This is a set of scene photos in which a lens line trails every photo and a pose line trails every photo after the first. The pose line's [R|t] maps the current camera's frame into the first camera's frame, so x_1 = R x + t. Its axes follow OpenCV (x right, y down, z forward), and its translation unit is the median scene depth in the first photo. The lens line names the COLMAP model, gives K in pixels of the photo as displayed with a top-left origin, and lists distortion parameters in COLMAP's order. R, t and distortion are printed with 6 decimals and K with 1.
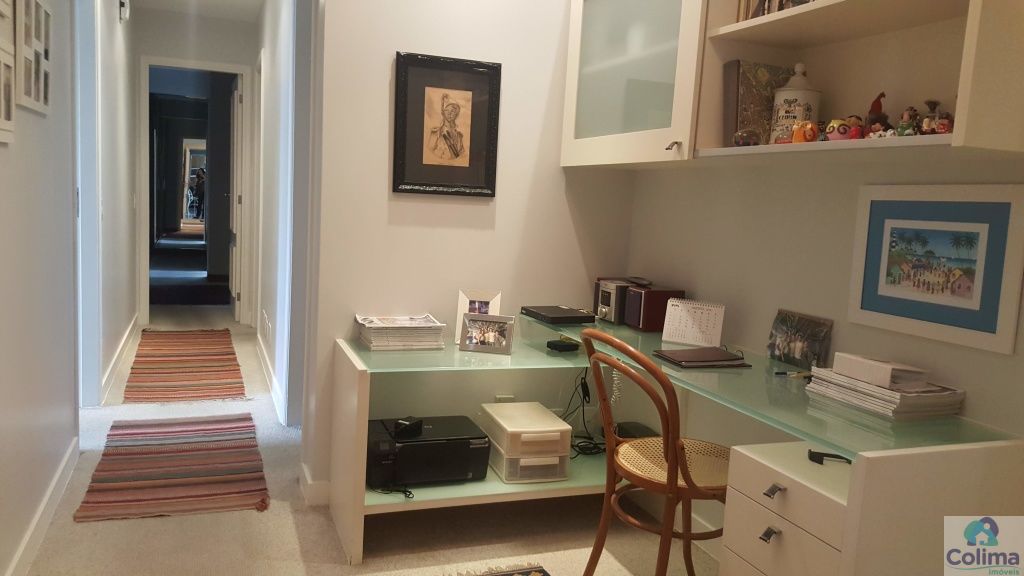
lens RADIAL K [[746.0, 0, 505.7], [0, 746.0, 286.0], [0, 0, 1]] dist [0.000686, -0.009171]
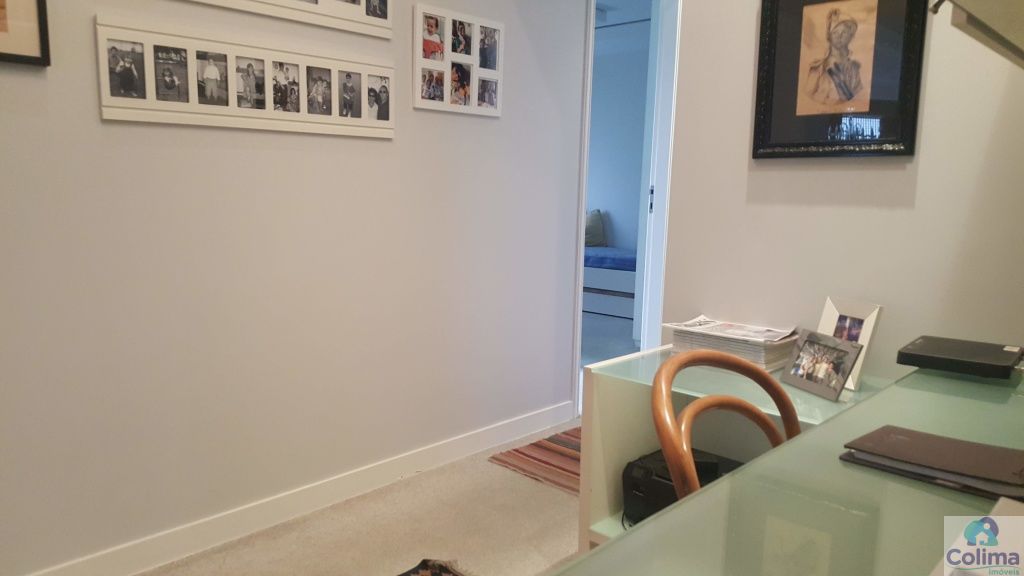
lens RADIAL K [[746.0, 0, 506.8], [0, 746.0, 289.6], [0, 0, 1]] dist [0.000686, -0.009171]
pose [[0.405034, 0.074464, -0.911264, 0.436723], [-0.100922, 0.994229, 0.036386, 0.003081], [0.908714, 0.077229, 0.410212, 0.466591]]
